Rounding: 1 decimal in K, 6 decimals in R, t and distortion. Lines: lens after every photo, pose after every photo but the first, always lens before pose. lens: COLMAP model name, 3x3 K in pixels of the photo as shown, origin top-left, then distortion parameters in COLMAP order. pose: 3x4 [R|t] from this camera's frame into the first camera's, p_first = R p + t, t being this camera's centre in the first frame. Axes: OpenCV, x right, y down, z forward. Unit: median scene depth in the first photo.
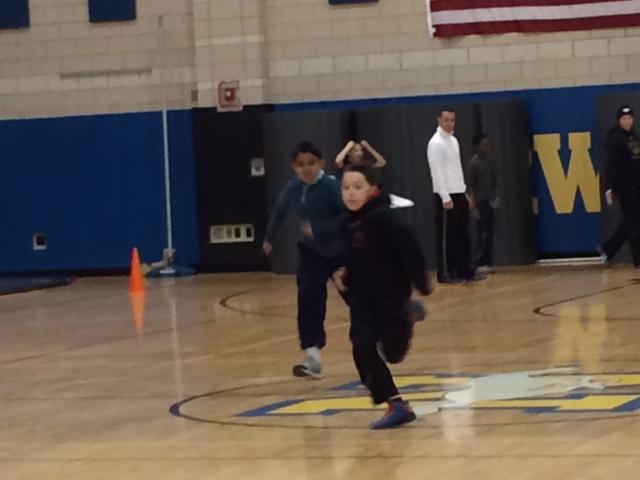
lens RADIAL K [[2739.0, 0, 318.6], [0, 2739.0, 211.0], [0, 0, 1]] dist [0.062553, 0.000000]
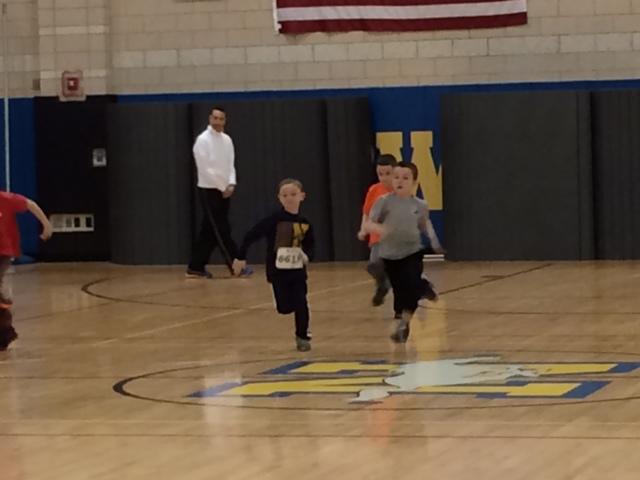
lens RADIAL K [[2739.0, 0, 321.0], [0, 2739.0, 239.8], [0, 0, 1]] dist [0.062553, 0.000000]
pose [[0.995006, 0.023206, 0.097078, -0.038975], [-0.024239, 0.999661, 0.009476, 0.002773], [-0.096825, -0.011781, 0.995232, -0.008157]]
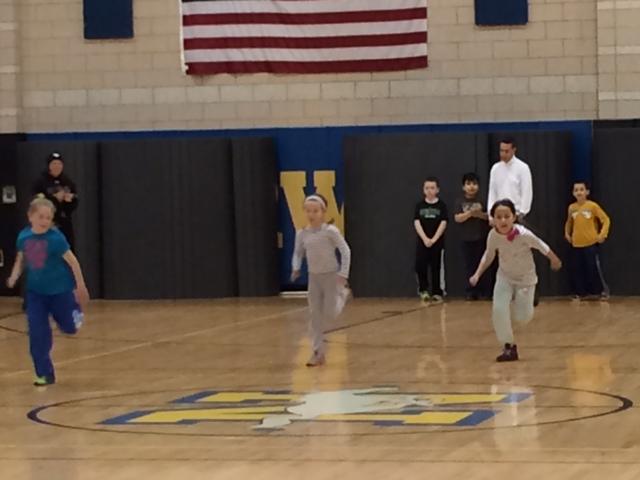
lens RADIAL K [[2739.0, 0, 322.0], [0, 2739.0, 234.7], [0, 0, 1]] dist [0.062553, 0.000000]
pose [[0.990834, 0.029814, 0.131755, -0.041871], [-0.029161, 0.999551, -0.006885, 0.002853], [-0.131901, 0.002979, 0.991258, -0.034255]]
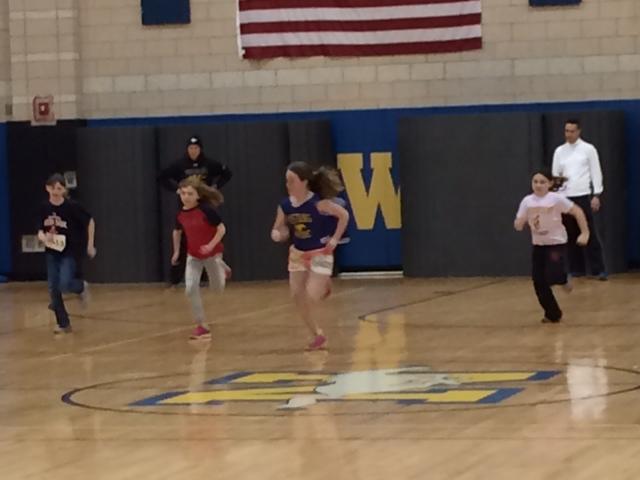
lens RADIAL K [[2739.0, 0, 333.1], [0, 2739.0, 230.9], [0, 0, 1]] dist [0.062553, 0.000000]
pose [[0.994561, 0.017771, 0.102624, -0.029910], [-0.017779, 0.999842, -0.000833, 0.002501], [-0.102623, -0.000996, 0.994720, -0.042932]]
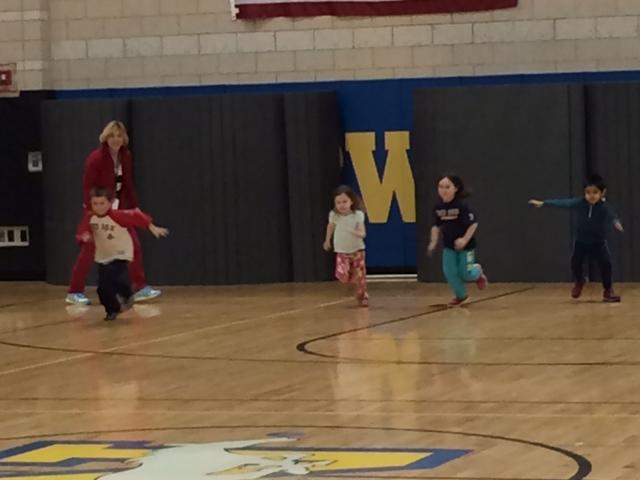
lens RADIAL K [[2739.0, 0, 321.5], [0, 2739.0, 242.4], [0, 0, 1]] dist [0.062553, 0.000000]
pose [[0.999109, 0.022844, 0.035493, 0.039666], [-0.023385, 0.999615, 0.014926, -0.005467], [-0.035139, -0.015742, 0.999258, 0.119959]]
